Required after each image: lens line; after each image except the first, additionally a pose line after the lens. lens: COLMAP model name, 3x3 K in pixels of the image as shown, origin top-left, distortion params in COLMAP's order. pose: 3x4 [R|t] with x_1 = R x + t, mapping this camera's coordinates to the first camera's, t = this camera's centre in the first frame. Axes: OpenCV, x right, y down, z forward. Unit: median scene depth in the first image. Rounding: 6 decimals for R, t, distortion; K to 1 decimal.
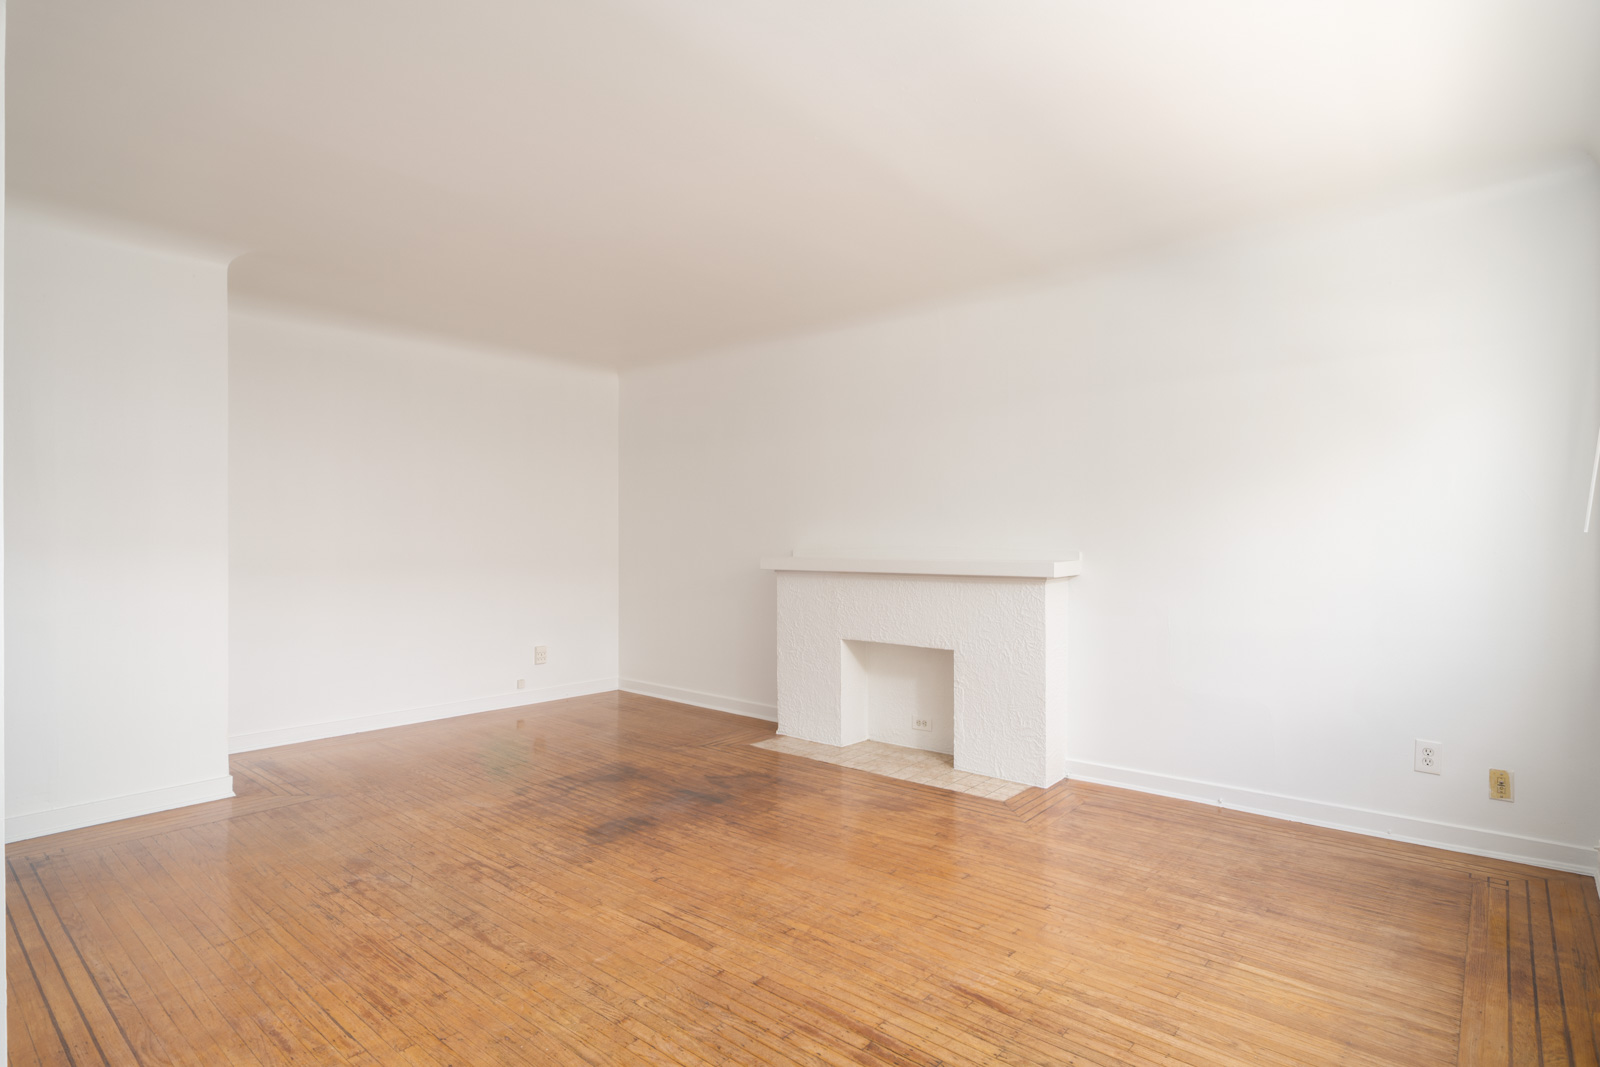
lens RADIAL K [[832.8, 0, 797.9], [0, 832.8, 545.0], [0, 0, 1]] dist [0.007519, 0.001907]
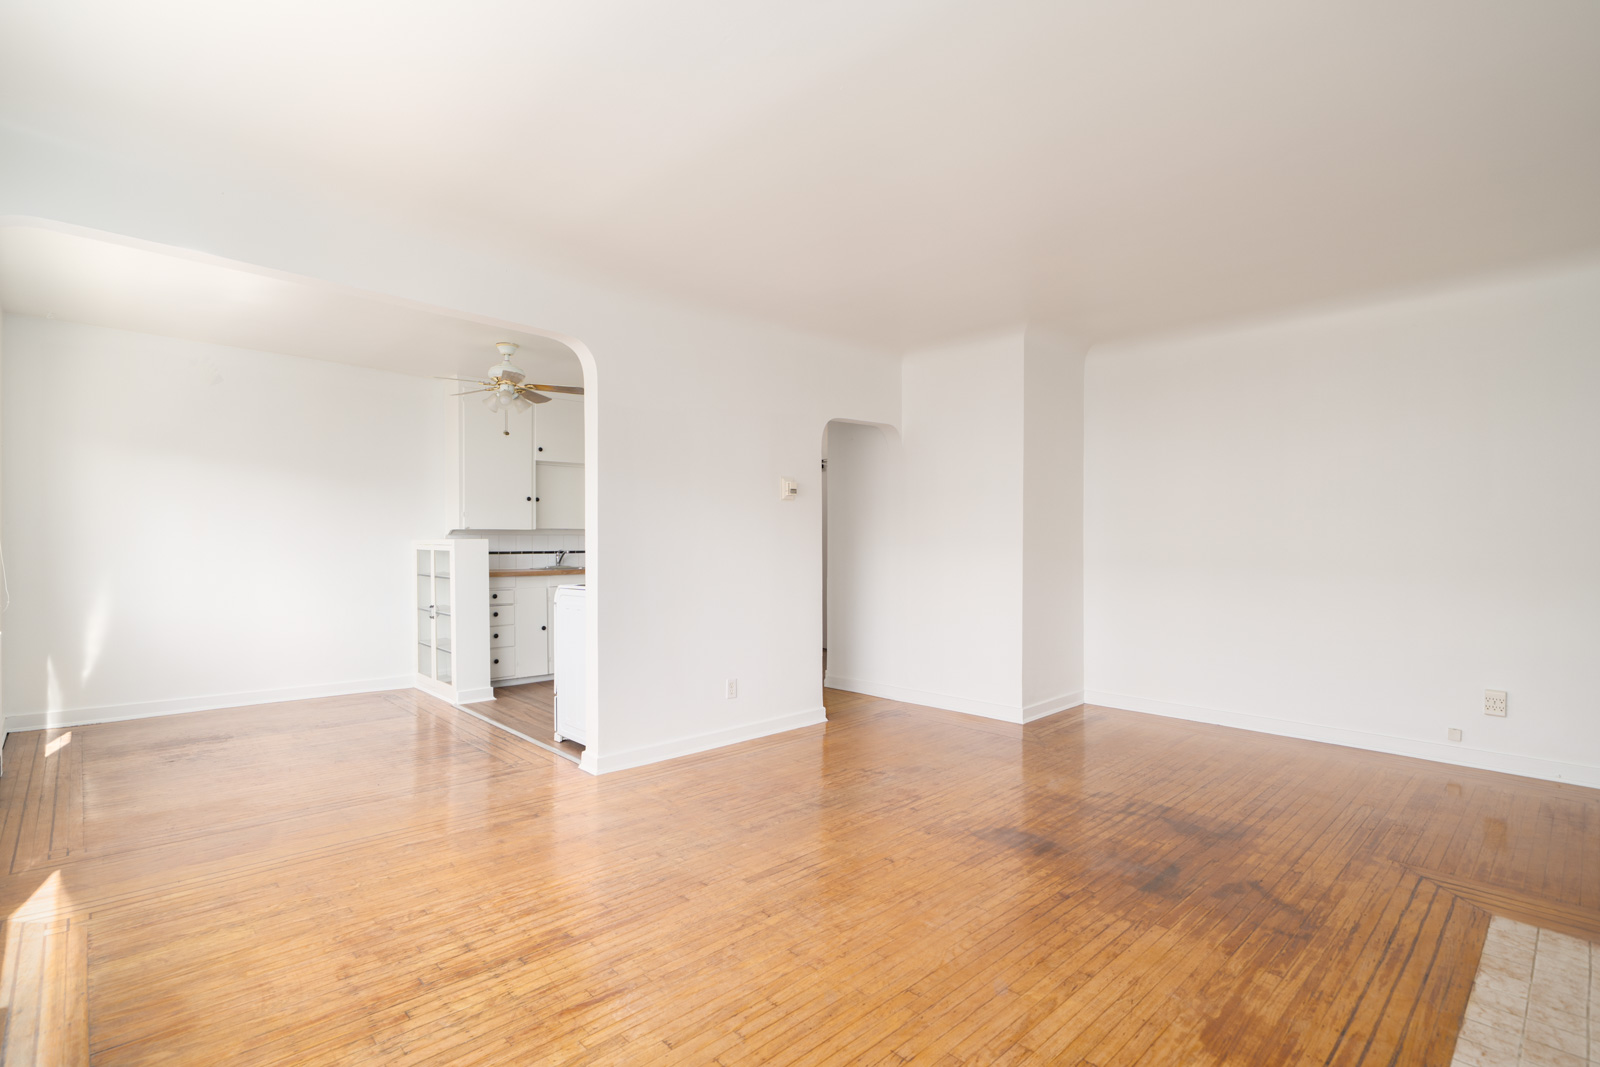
lens RADIAL K [[760.2, 0, 782.4], [0, 760.2, 556.4], [0, 0, 1]] dist [0.003167, 0.001184]
pose [[-0.119822, 0.023089, -0.992527, 0.683715], [-0.005917, 0.999695, 0.023970, -0.004257], [0.992778, 0.008745, -0.119648, 0.842817]]
